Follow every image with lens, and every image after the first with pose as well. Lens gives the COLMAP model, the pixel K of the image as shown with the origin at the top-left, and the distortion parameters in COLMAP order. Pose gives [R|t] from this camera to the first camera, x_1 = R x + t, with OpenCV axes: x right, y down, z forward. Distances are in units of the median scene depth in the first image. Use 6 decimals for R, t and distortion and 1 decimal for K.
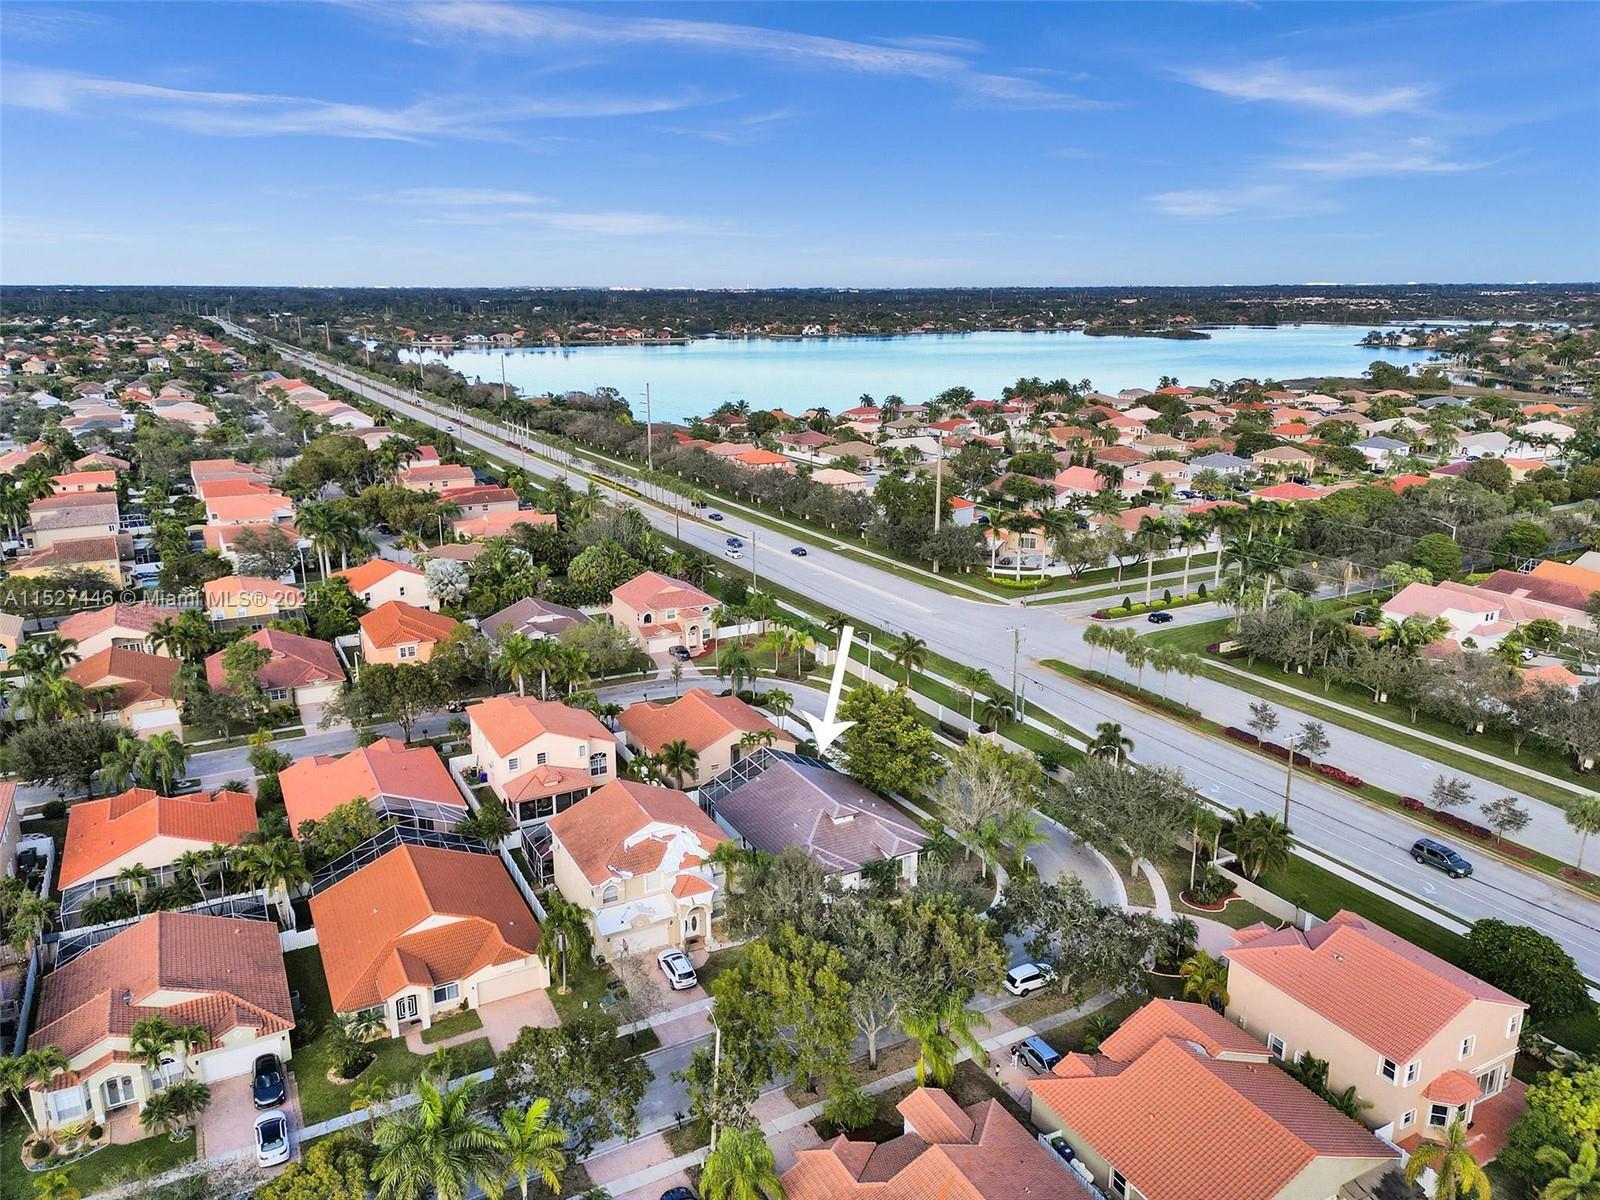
lens RADIAL K [[1154.5, 0, 800.0], [0, 1154.5, 600.0], [0, 0, 1]] dist [0.096579, -0.105109]
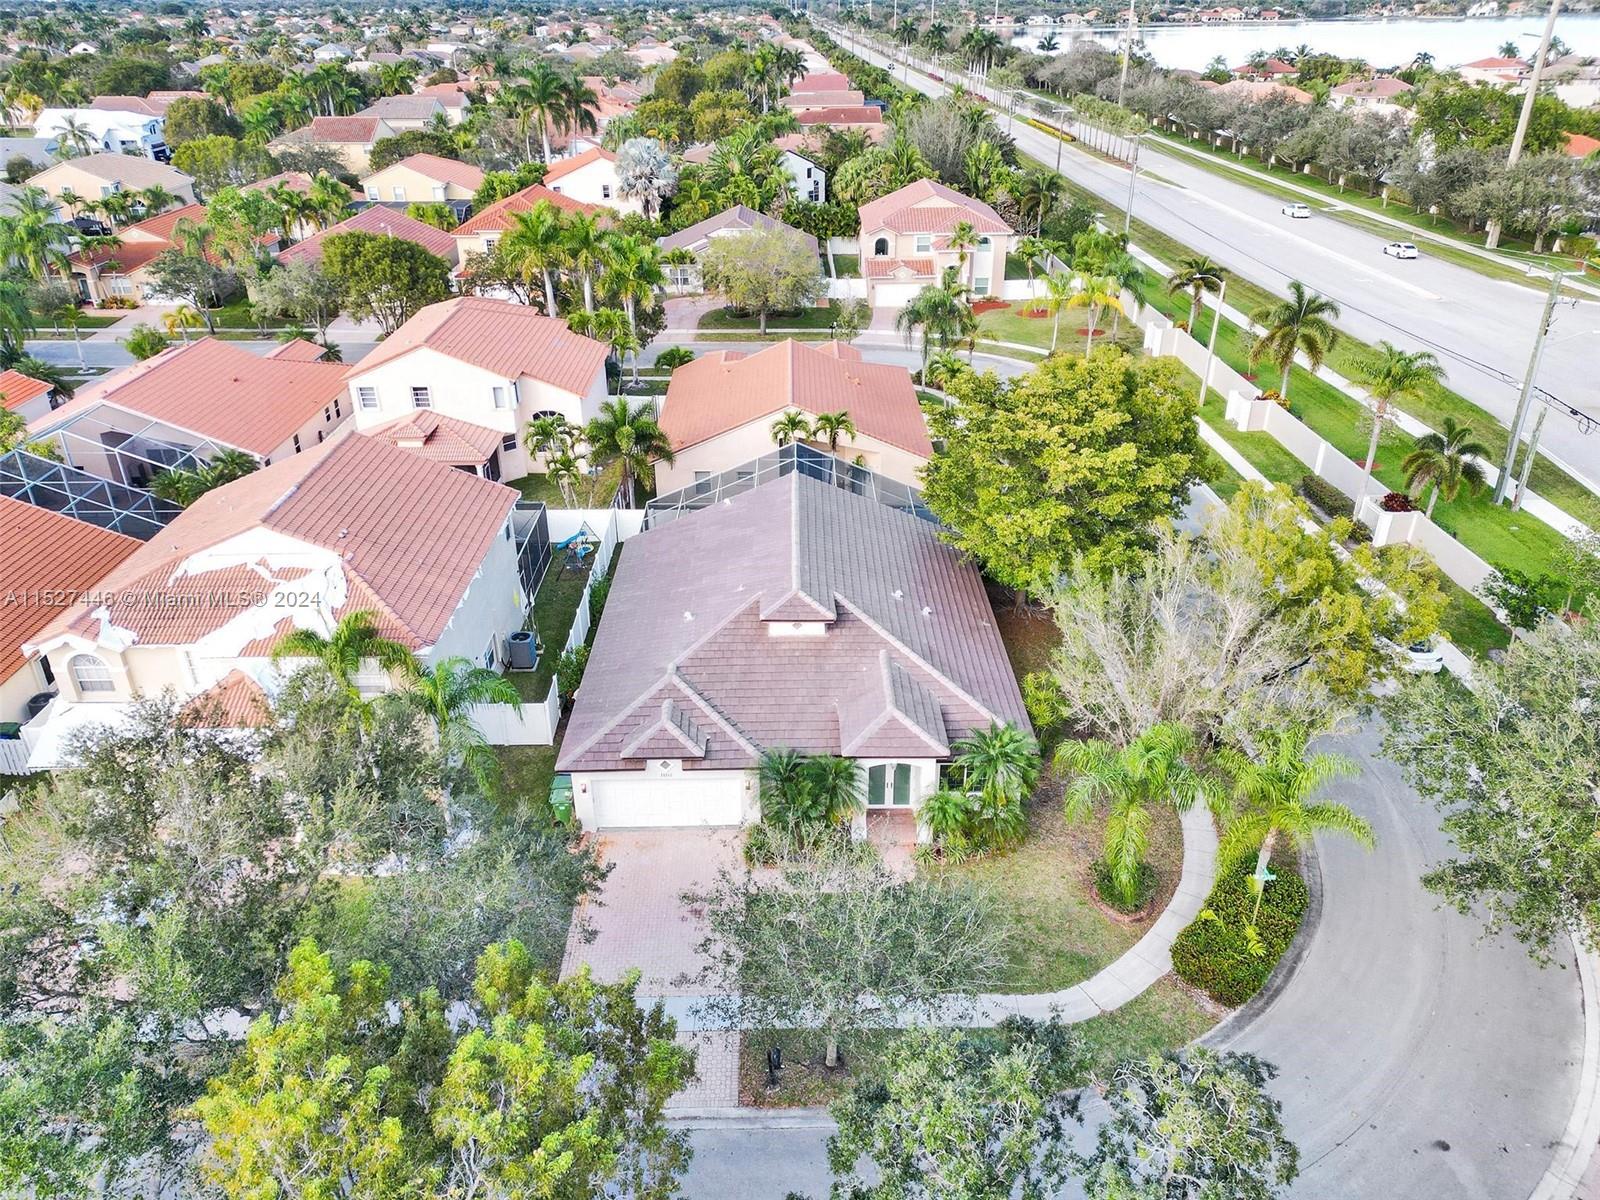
lens RADIAL K [[1154.5, 0, 800.0], [0, 1154.5, 600.0], [0, 0, 1]] dist [0.096579, -0.105109]
pose [[0.884998, 0.206371, -0.417360, 0.130397], [-0.114368, 0.965294, 0.234793, 0.059677], [0.451329, -0.160059, 0.877886, 0.439996]]
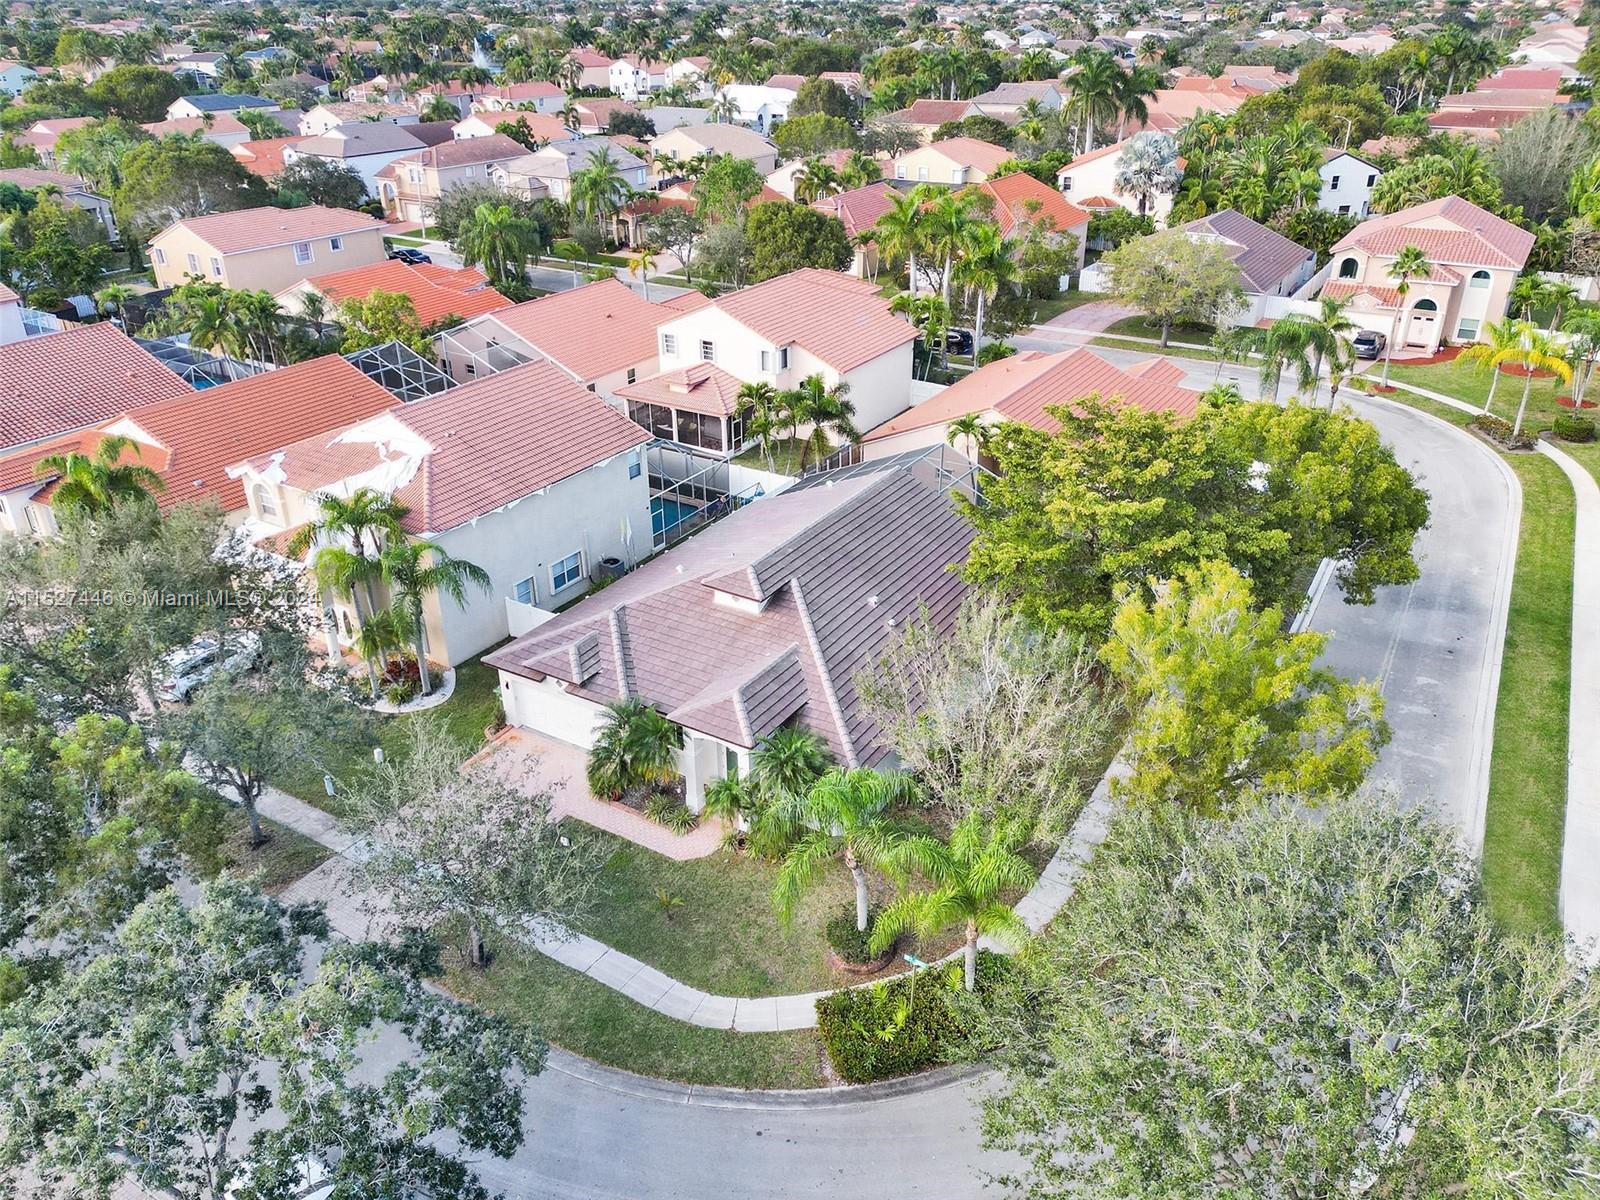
lens RADIAL K [[1192.5, 0, 800.0], [0, 1192.5, 600.0], [0, 0, 1]] dist [0.073678, -0.058479]
pose [[0.496701, 0.388180, -0.776276, 0.240647], [-0.220466, 0.921501, 0.319735, 0.035841], [0.839454, 0.012329, 0.543291, 0.526903]]
